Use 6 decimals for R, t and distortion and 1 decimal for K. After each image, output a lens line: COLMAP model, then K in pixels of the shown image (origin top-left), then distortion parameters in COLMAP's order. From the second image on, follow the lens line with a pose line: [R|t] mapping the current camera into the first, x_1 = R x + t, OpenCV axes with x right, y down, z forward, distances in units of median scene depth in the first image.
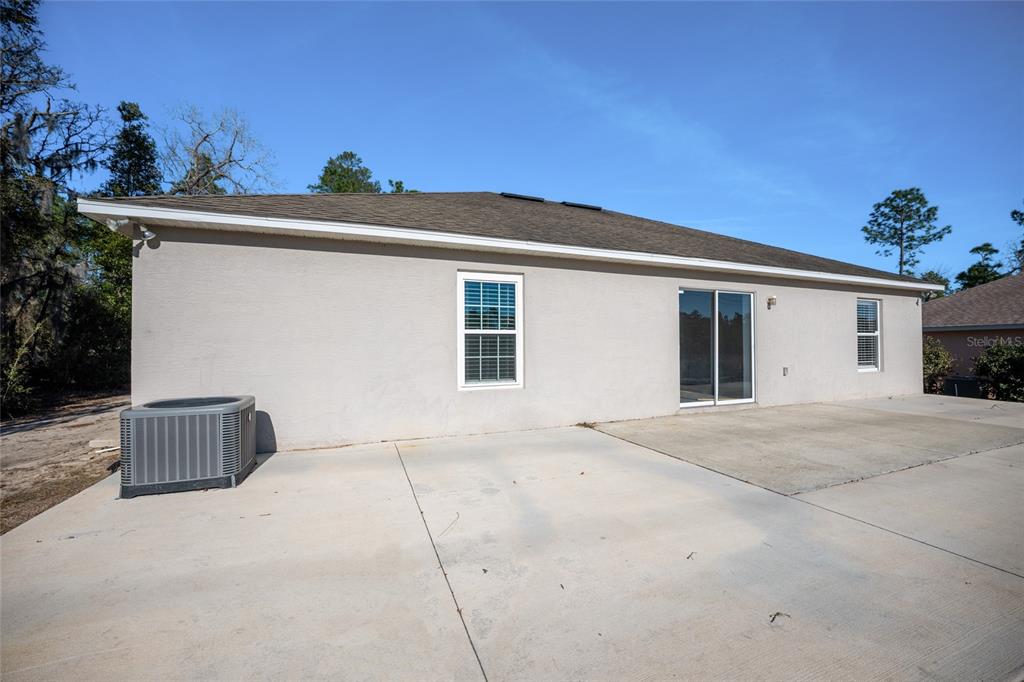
lens RADIAL K [[413.4, 0, 511.7], [0, 413.4, 337.7], [0, 0, 1]] dist [-0.018920, 0.003336]
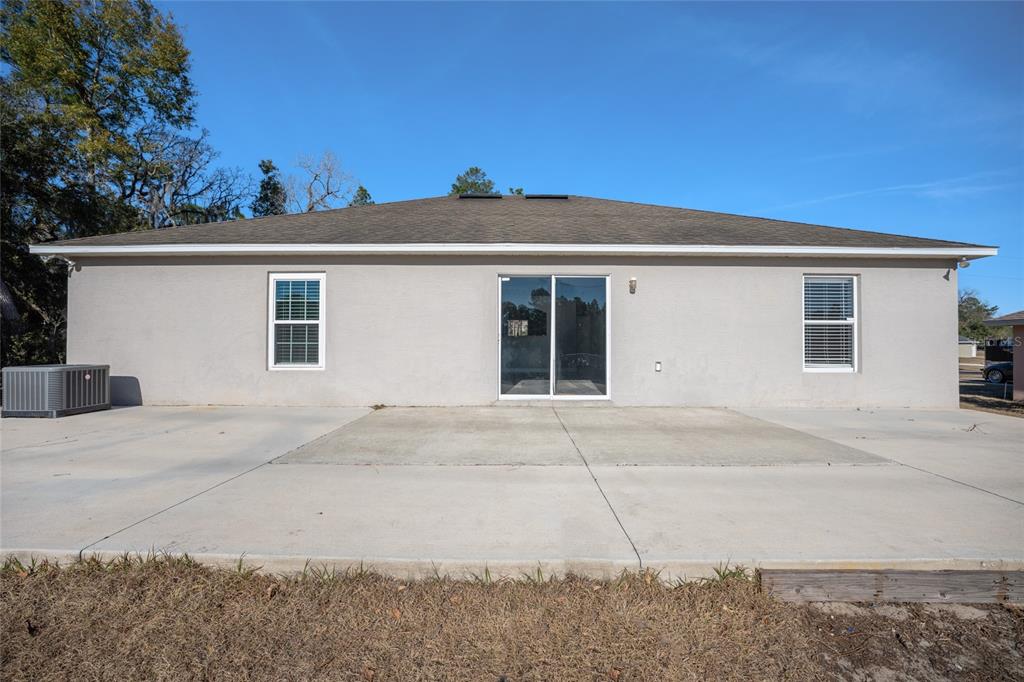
lens RADIAL K [[413.4, 0, 512.3], [0, 413.4, 342.2], [0, 0, 1]] dist [-0.018920, 0.003336]
pose [[0.925567, 0.003439, -0.378569, 0.726226], [0.000638, 0.999943, 0.010643, 0.023348], [0.378584, -0.010092, 0.925512, 0.100127]]
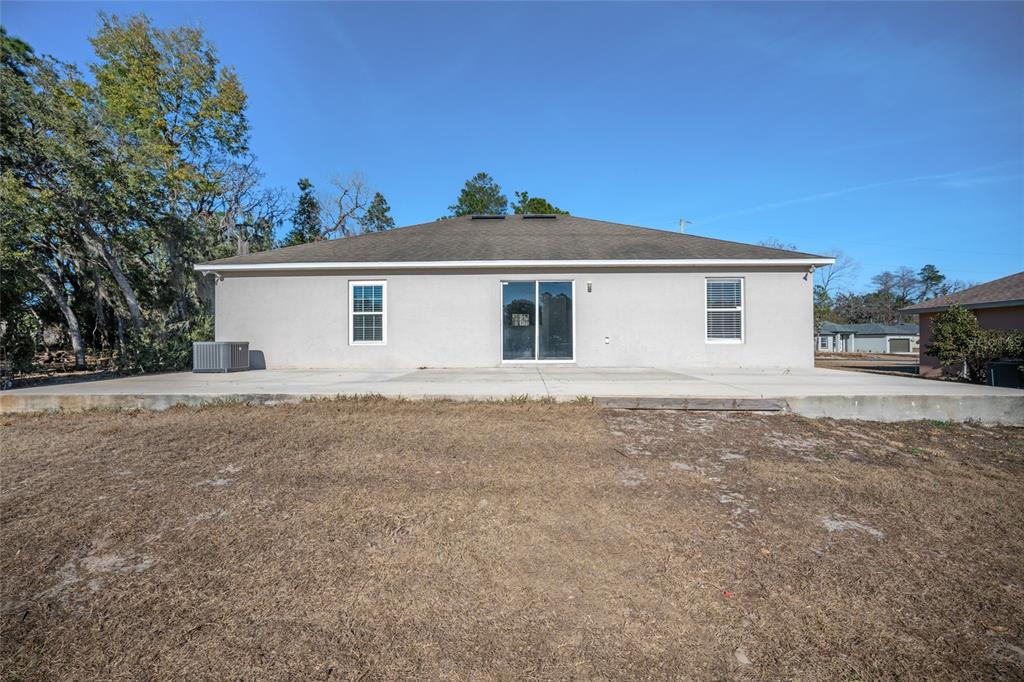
lens RADIAL K [[413.4, 0, 511.8], [0, 413.4, 341.6], [0, 0, 1]] dist [-0.018920, 0.003336]
pose [[0.916497, -0.002226, -0.400036, 0.928553], [0.009024, 0.999845, 0.015110, 0.065321], [0.399940, -0.017458, 0.916375, -0.299223]]
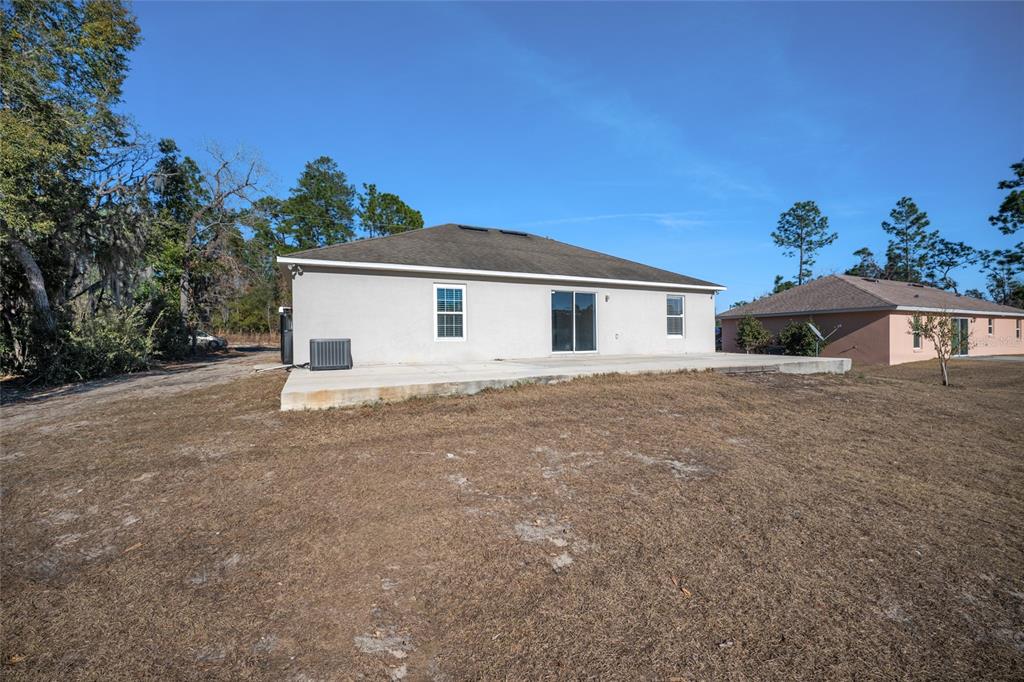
lens RADIAL K [[413.4, 0, 509.6], [0, 413.4, 344.4], [0, 0, 1]] dist [-0.018920, 0.003336]
pose [[0.997752, -0.008243, 0.066503, 0.079189], [0.006016, 0.999417, 0.033622, 0.055194], [-0.066741, -0.033146, 0.997220, -0.793085]]
